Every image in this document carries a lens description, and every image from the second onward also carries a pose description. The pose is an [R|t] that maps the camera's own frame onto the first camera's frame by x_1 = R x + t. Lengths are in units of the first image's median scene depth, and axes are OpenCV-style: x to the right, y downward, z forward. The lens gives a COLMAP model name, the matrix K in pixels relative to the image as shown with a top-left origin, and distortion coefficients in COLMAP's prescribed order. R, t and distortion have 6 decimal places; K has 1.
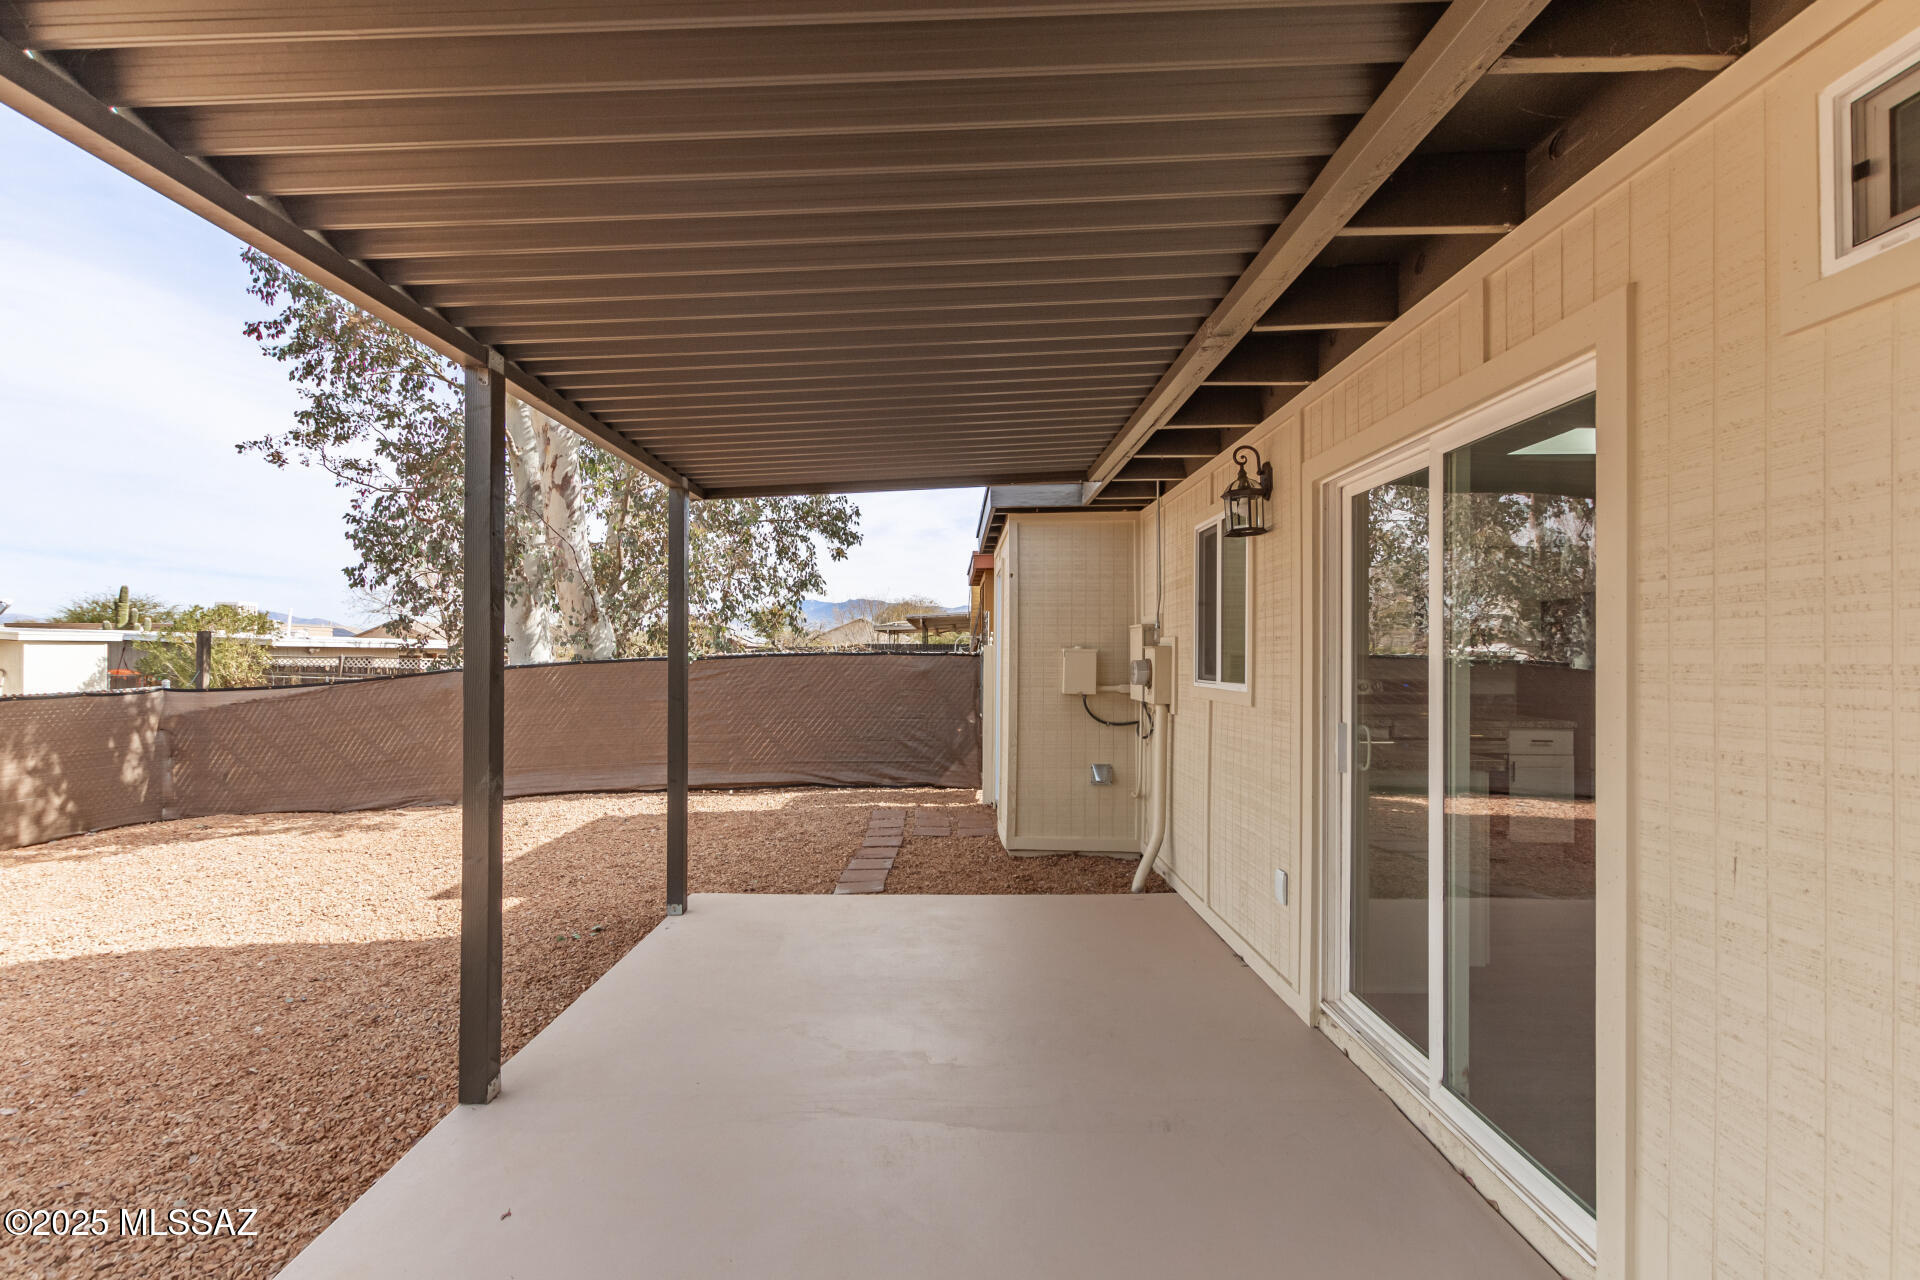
lens RADIAL K [[887.7, 0, 989.4], [0, 887.7, 646.4], [0, 0, 1]] dist [0.001752, 0.000276]
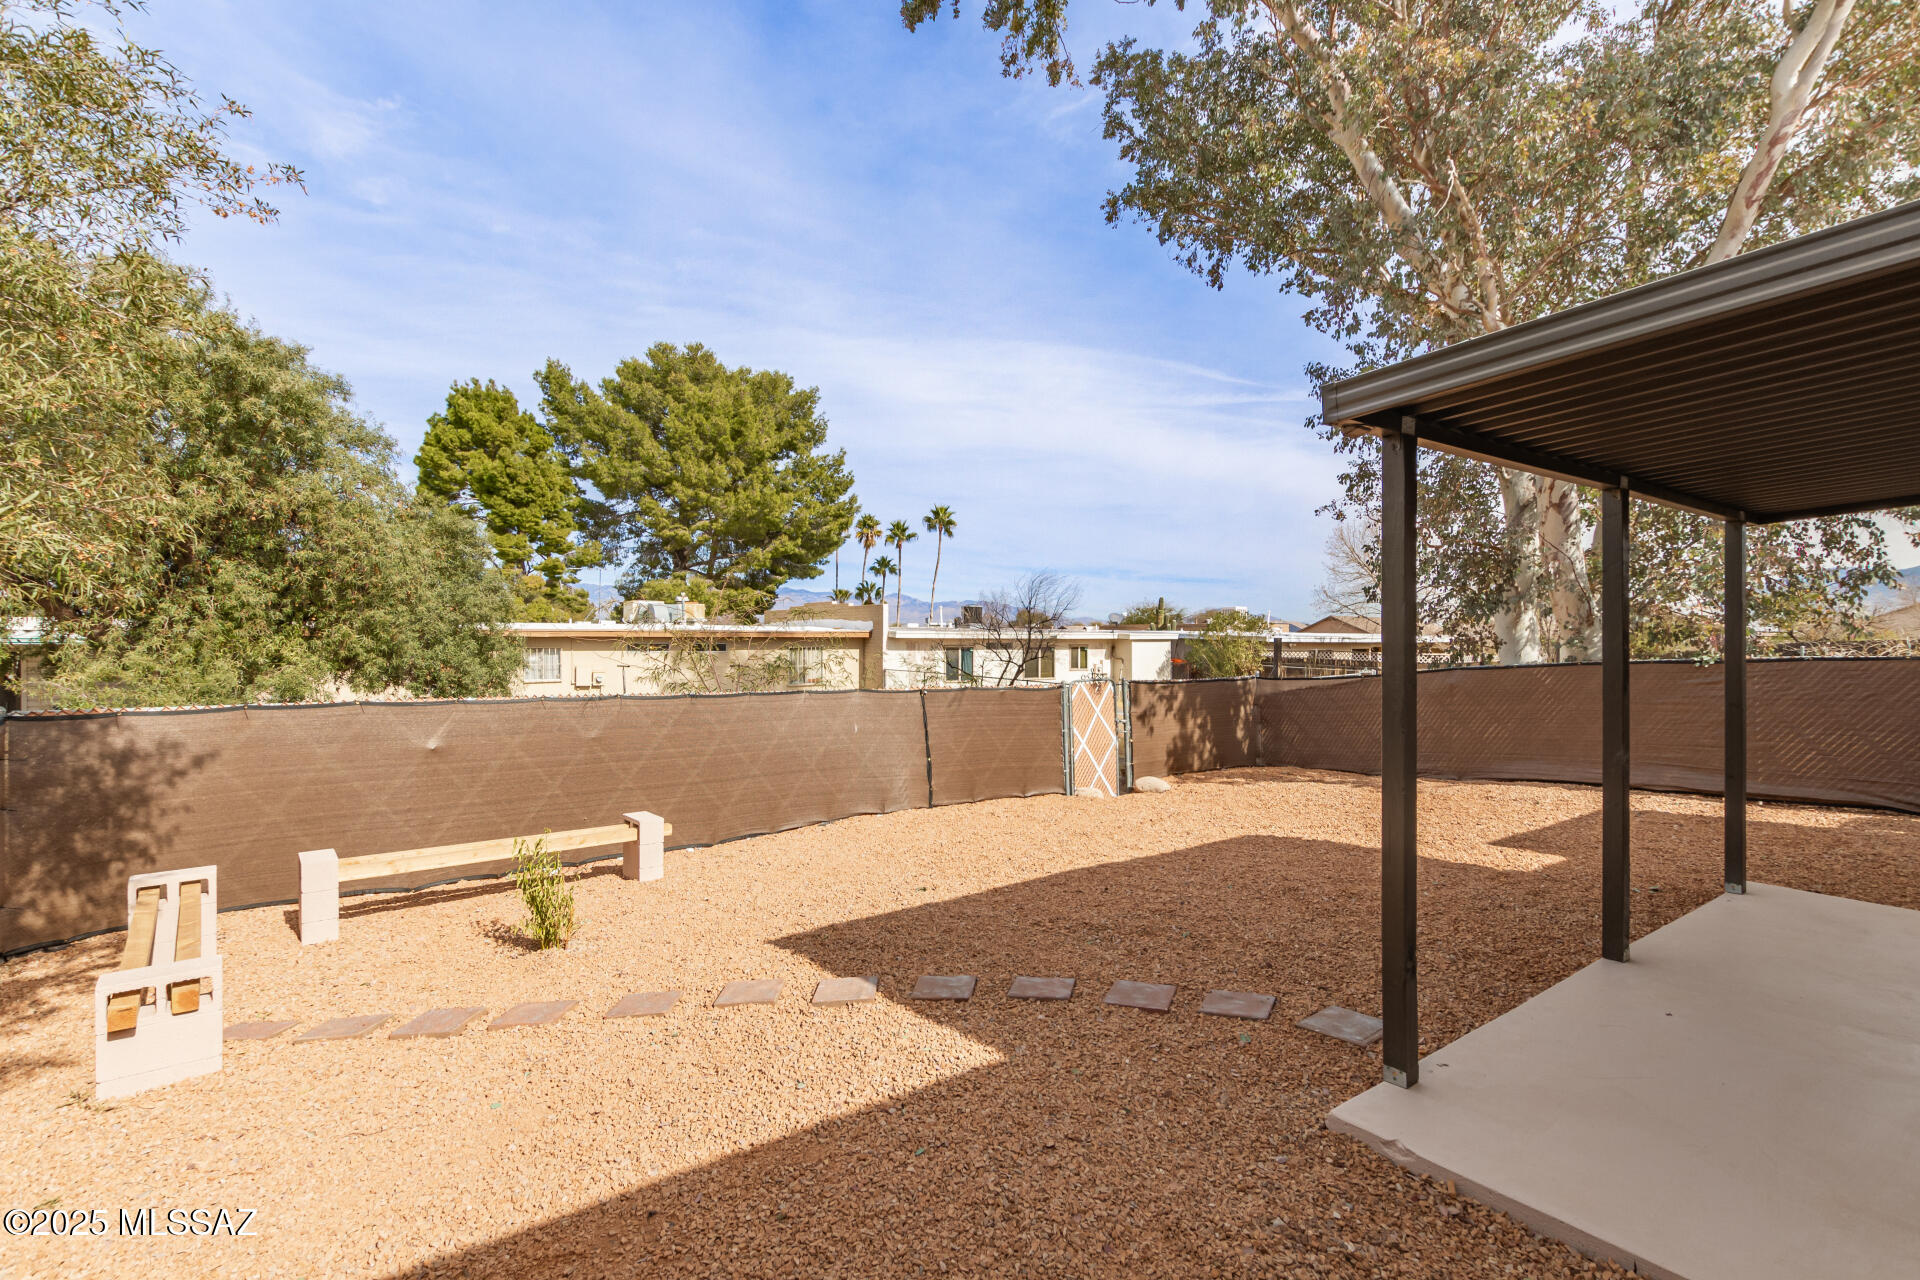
lens RADIAL K [[875.4, 0, 960.6], [0, 875.4, 651.1], [0, 0, 1]] dist [-0.000911, -0.000740]
pose [[0.548528, 0.003642, -0.836124, 0.020324], [0.008960, 0.999907, 0.010233, -0.015187], [0.836084, -0.013105, 0.548445, -0.214698]]
